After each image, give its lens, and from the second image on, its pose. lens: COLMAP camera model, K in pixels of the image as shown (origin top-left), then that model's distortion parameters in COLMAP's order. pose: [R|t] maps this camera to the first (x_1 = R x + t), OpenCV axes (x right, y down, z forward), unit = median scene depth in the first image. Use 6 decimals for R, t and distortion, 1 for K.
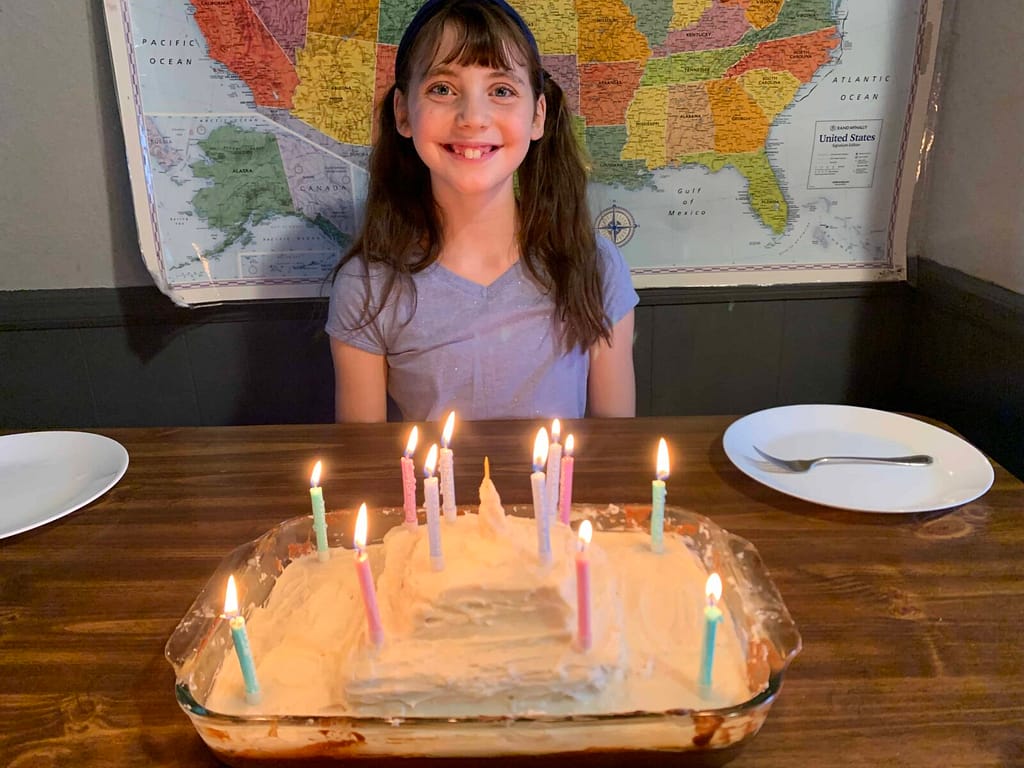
lens RADIAL K [[792.7, 0, 509.8], [0, 792.7, 388.6], [0, 0, 1]] dist [-0.013072, -0.000539]
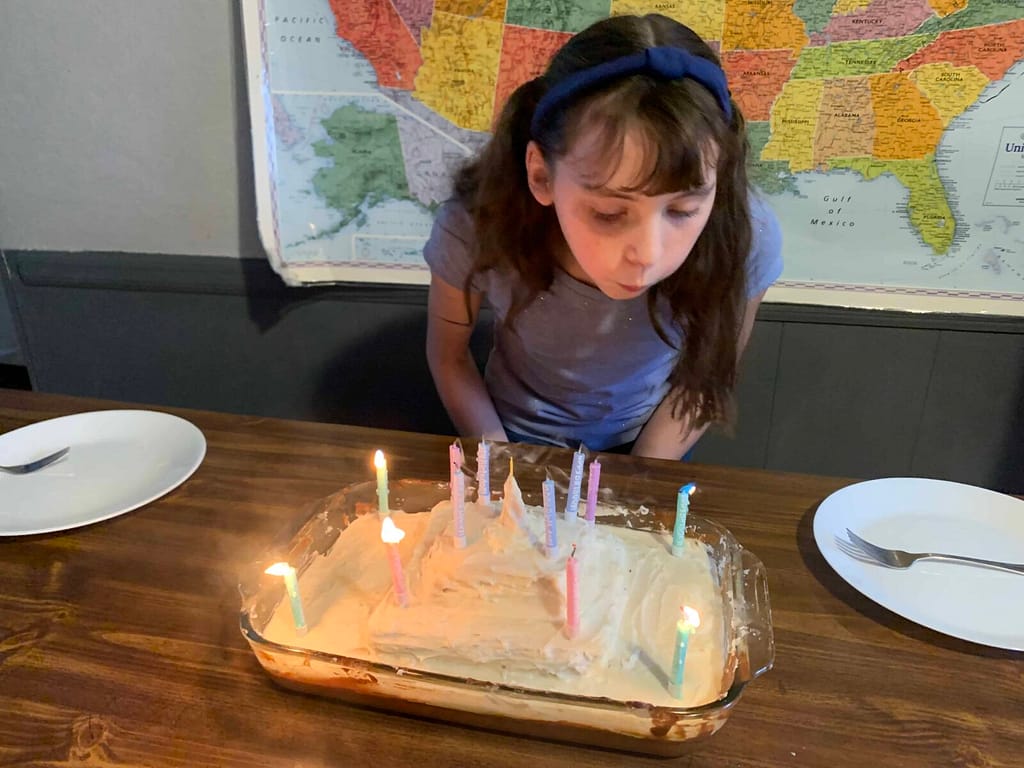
lens RADIAL K [[792.7, 0, 511.3], [0, 792.7, 378.9], [0, 0, 1]] dist [-0.013072, -0.000539]
pose [[0.975145, 0.106838, -0.194106, 0.067829], [-0.094452, 0.992922, 0.072012, -0.083419], [0.200426, -0.051889, 0.978334, 0.054985]]
